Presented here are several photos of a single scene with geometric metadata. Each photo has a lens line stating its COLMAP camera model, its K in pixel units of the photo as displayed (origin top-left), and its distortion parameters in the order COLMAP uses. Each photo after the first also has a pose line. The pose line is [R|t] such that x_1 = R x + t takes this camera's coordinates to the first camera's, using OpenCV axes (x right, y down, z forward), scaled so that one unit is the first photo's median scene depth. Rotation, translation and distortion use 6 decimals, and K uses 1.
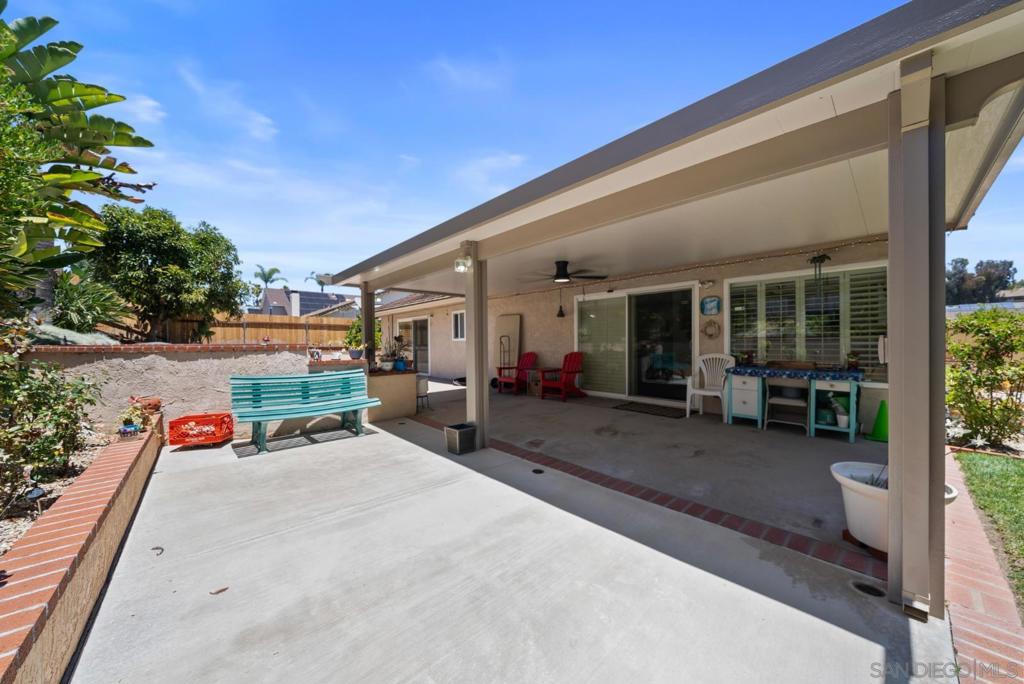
lens RADIAL K [[353.8, 0, 510.3], [0, 353.8, 341.7], [0, 0, 1]] dist [-0.004531, 0.000097]
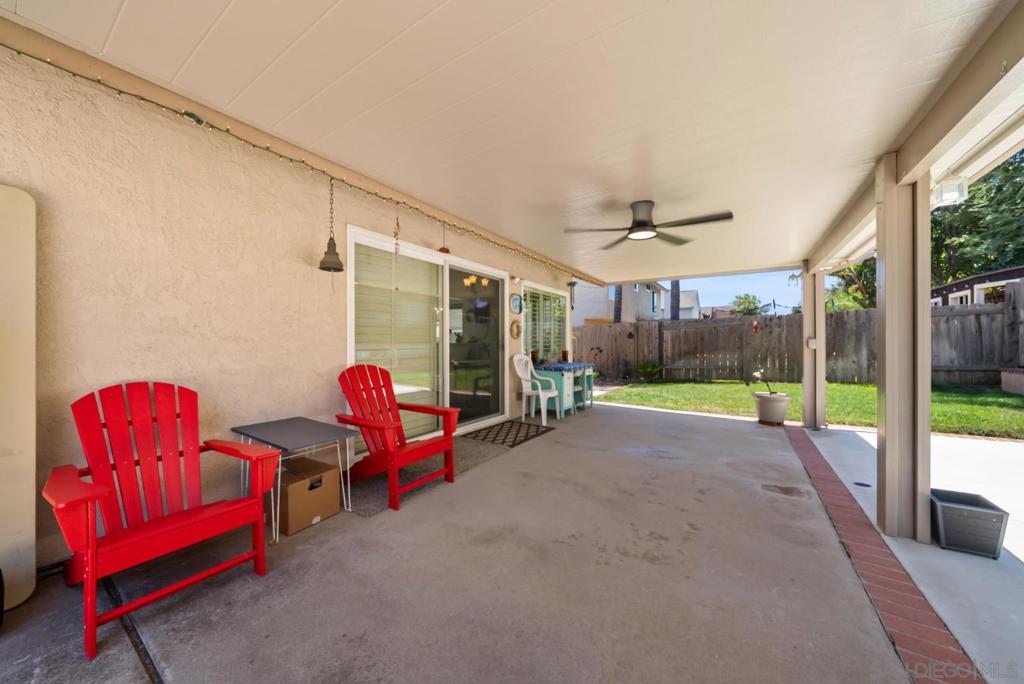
lens RADIAL K [[353.8, 0, 510.3], [0, 353.8, 341.7], [0, 0, 1]] dist [-0.004531, 0.000097]
pose [[-0.246060, 0.011981, 0.969181, -0.480297], [0.002489, 0.999928, -0.011729, 0.013519], [-0.969251, -0.000474, -0.246072, 1.765162]]
